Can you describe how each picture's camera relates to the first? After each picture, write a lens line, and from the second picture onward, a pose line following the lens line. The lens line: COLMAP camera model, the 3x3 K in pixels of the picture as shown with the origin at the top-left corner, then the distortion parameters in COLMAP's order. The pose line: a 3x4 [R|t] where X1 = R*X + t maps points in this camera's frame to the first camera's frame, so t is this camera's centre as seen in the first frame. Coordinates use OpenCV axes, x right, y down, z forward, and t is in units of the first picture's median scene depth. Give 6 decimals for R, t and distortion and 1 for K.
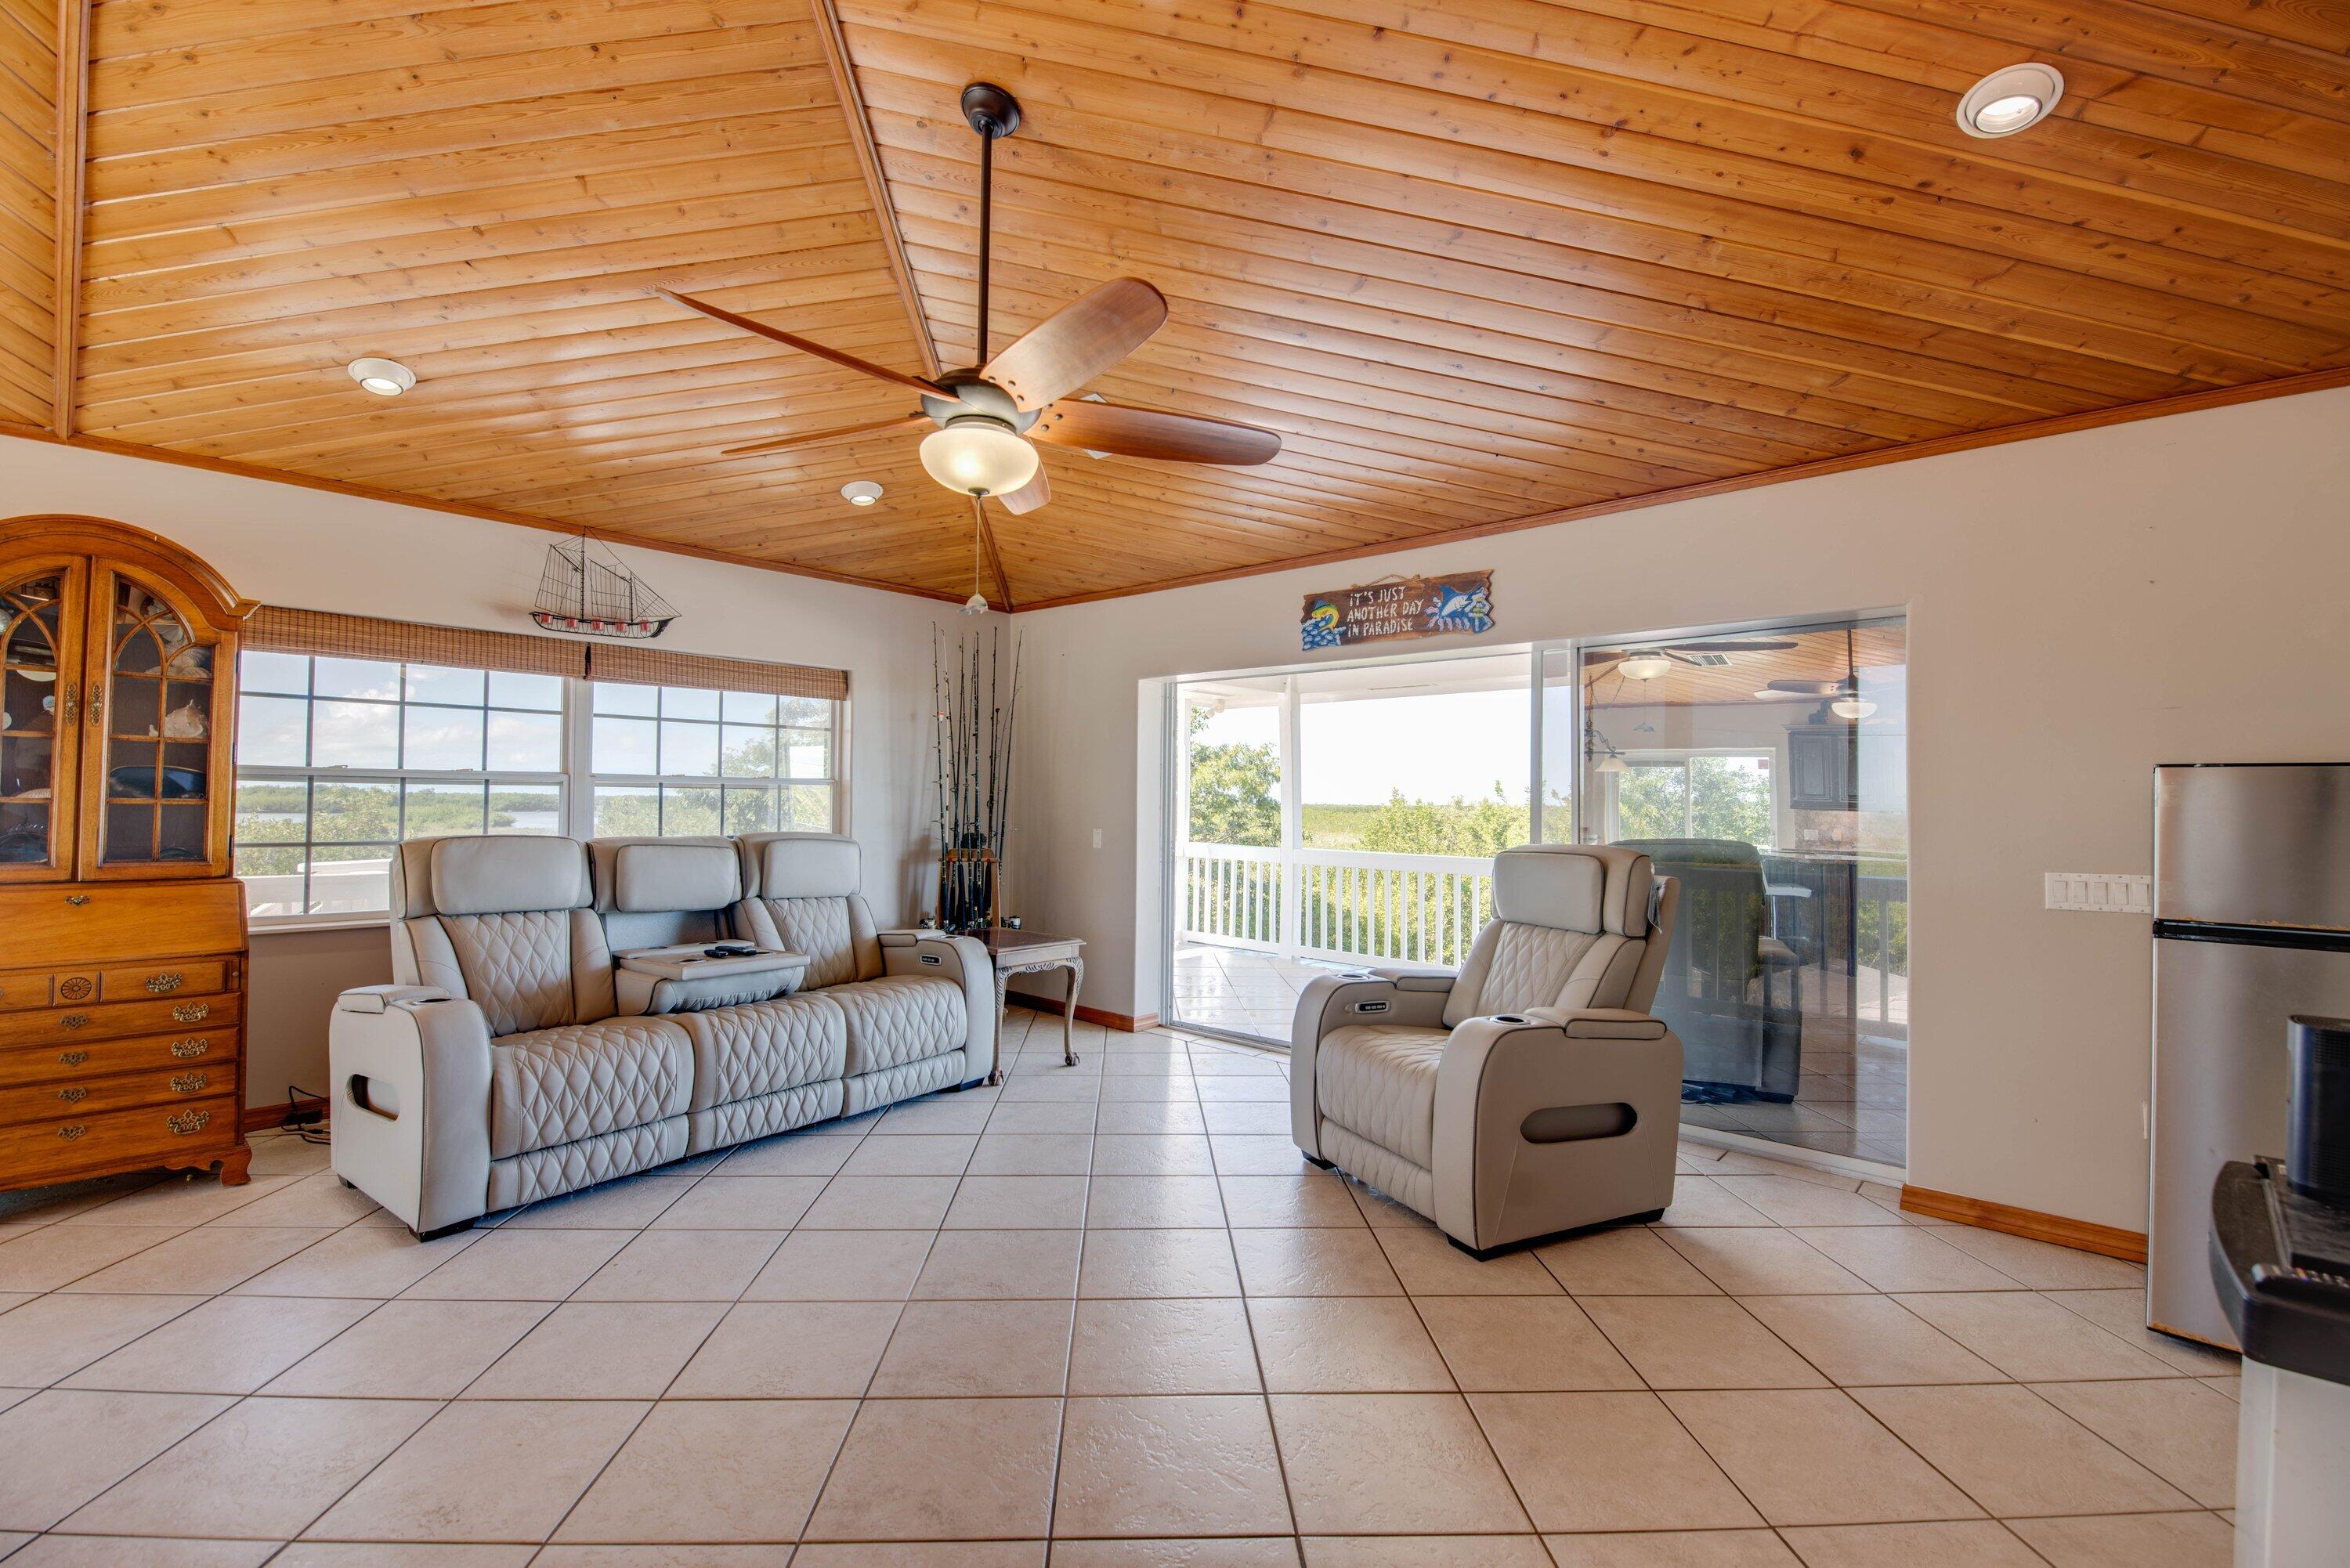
lens RADIAL K [[1030.0, 0, 1179.4], [0, 1030.0, 778.8], [0, 0, 1]] dist [0.001175, -0.012568]
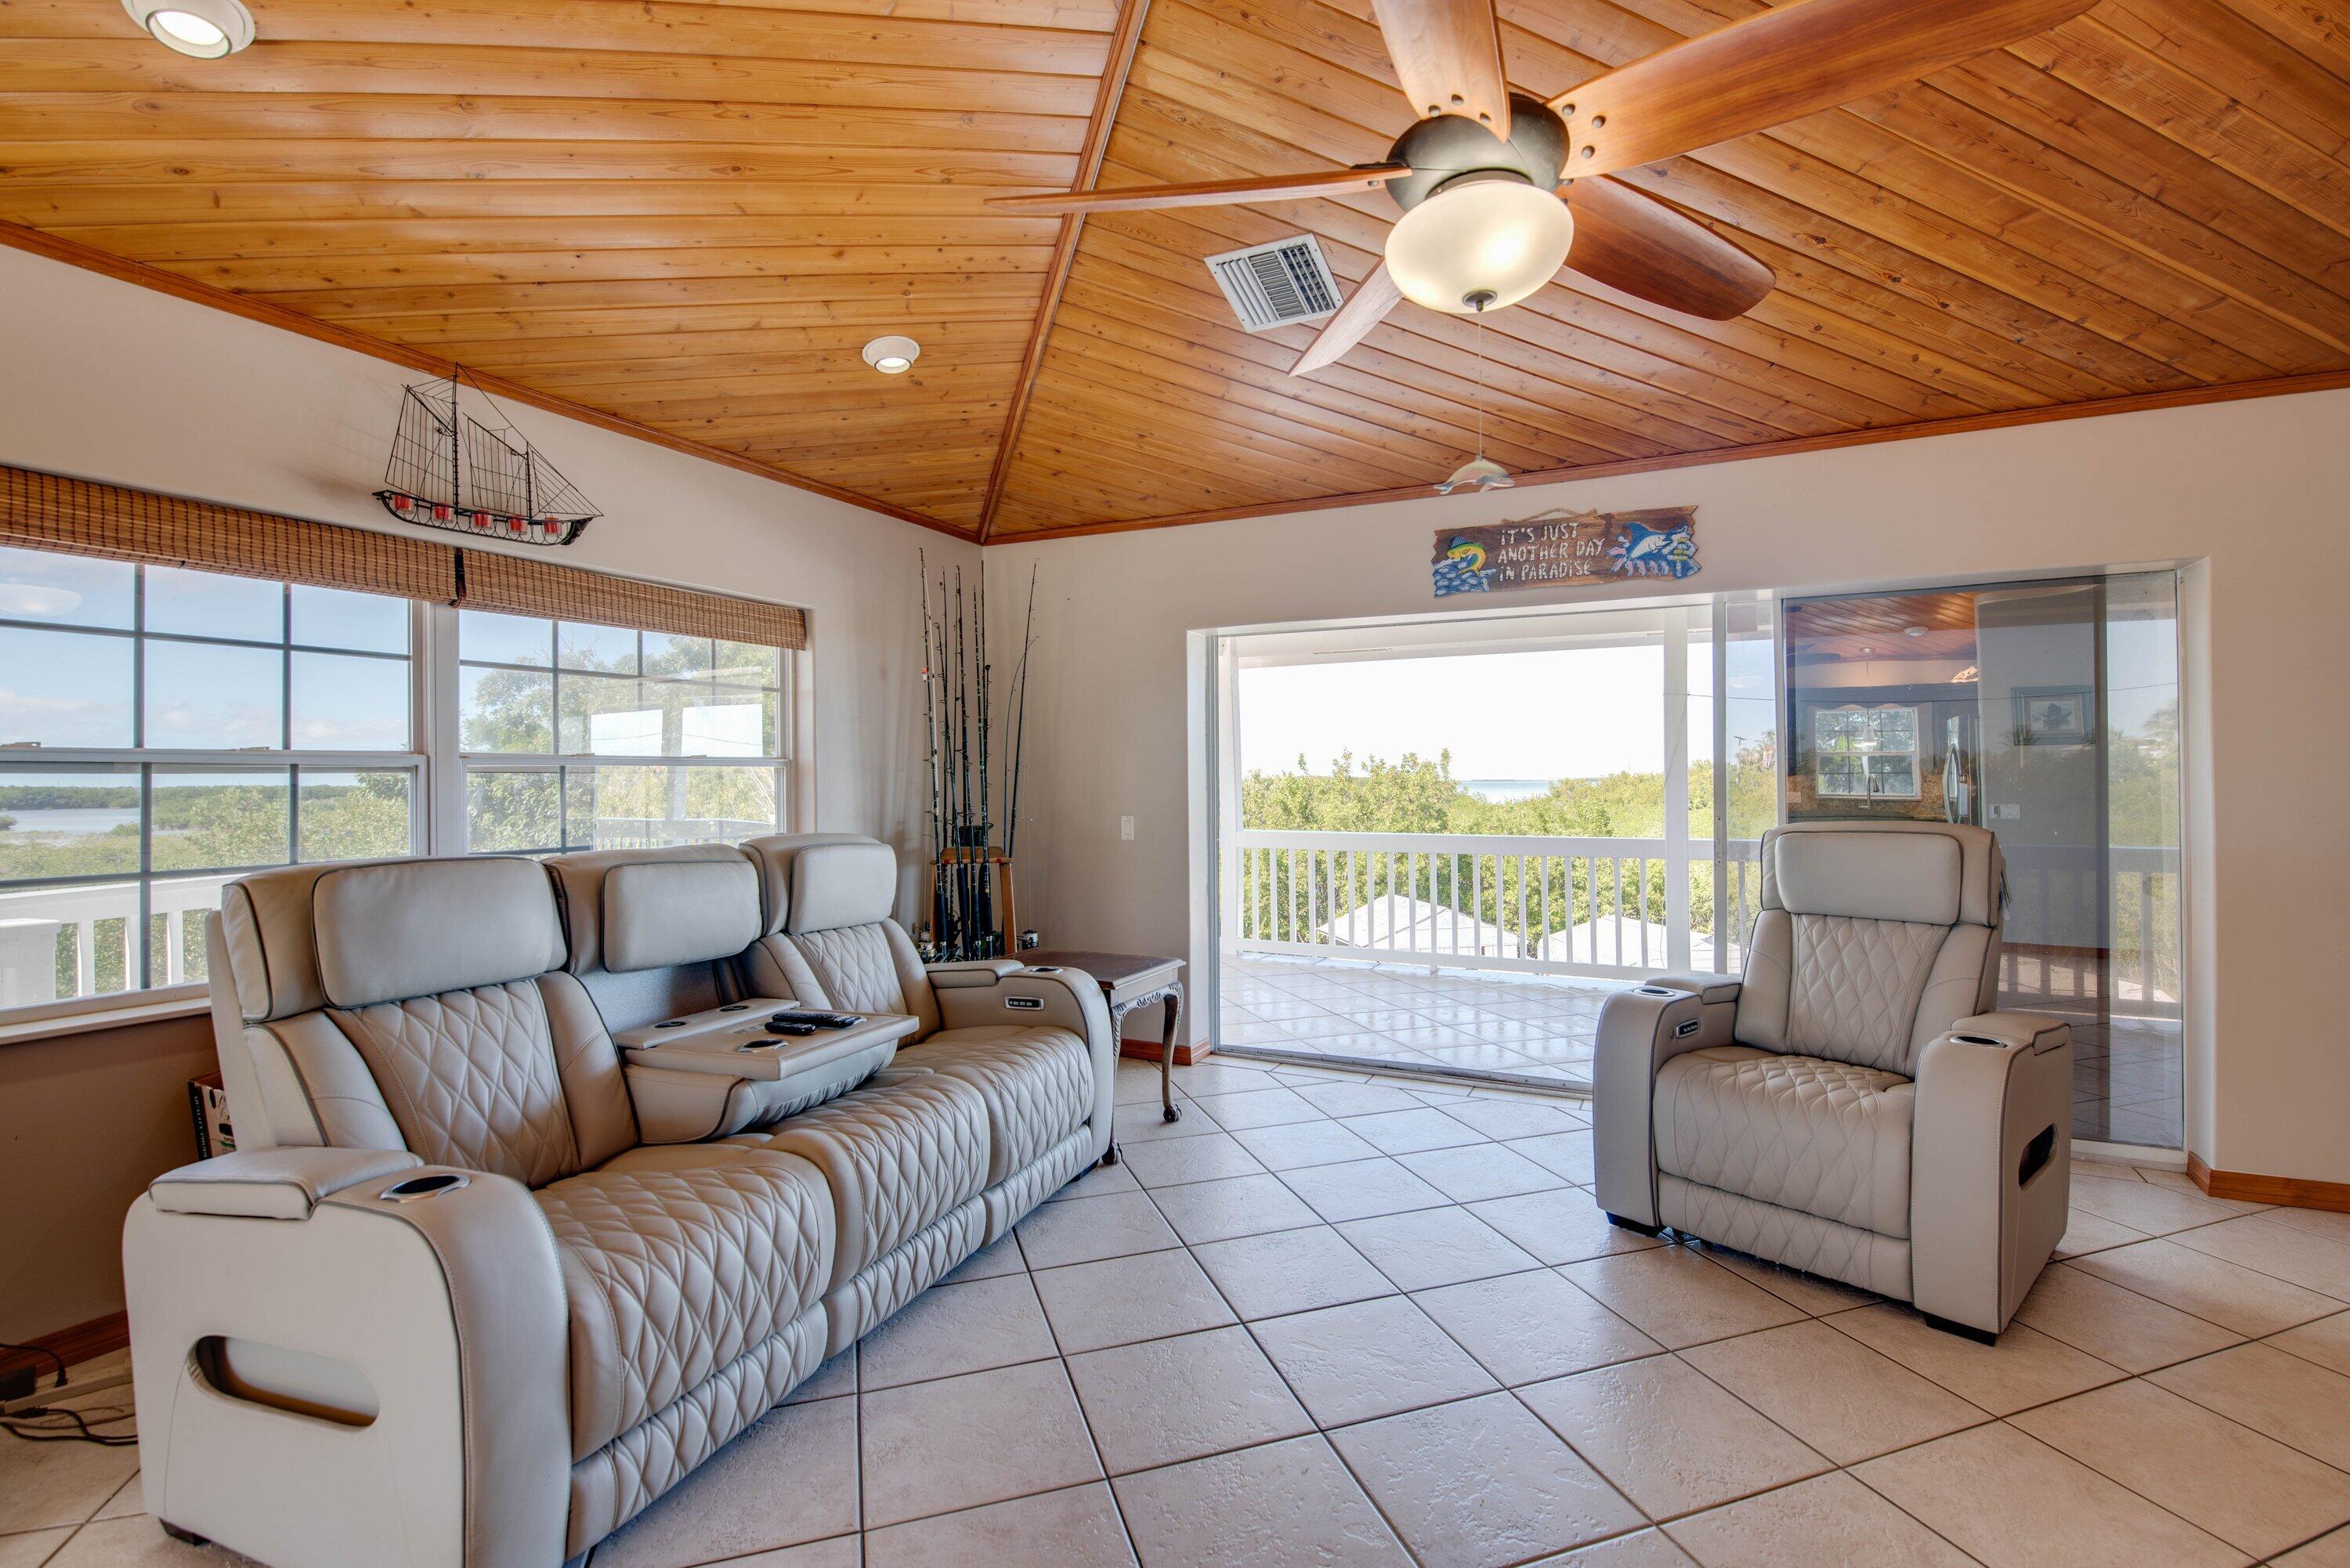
lens RADIAL K [[1071.0, 0, 1227.4], [0, 1071.0, 778.1], [0, 0, 1]] dist [-0.001533, -0.008430]
pose [[0.955642, -0.014140, 0.294192, -0.321476], [0.006999, 0.999655, 0.025312, -0.003033], [-0.294448, -0.022131, 0.955411, 0.227969]]
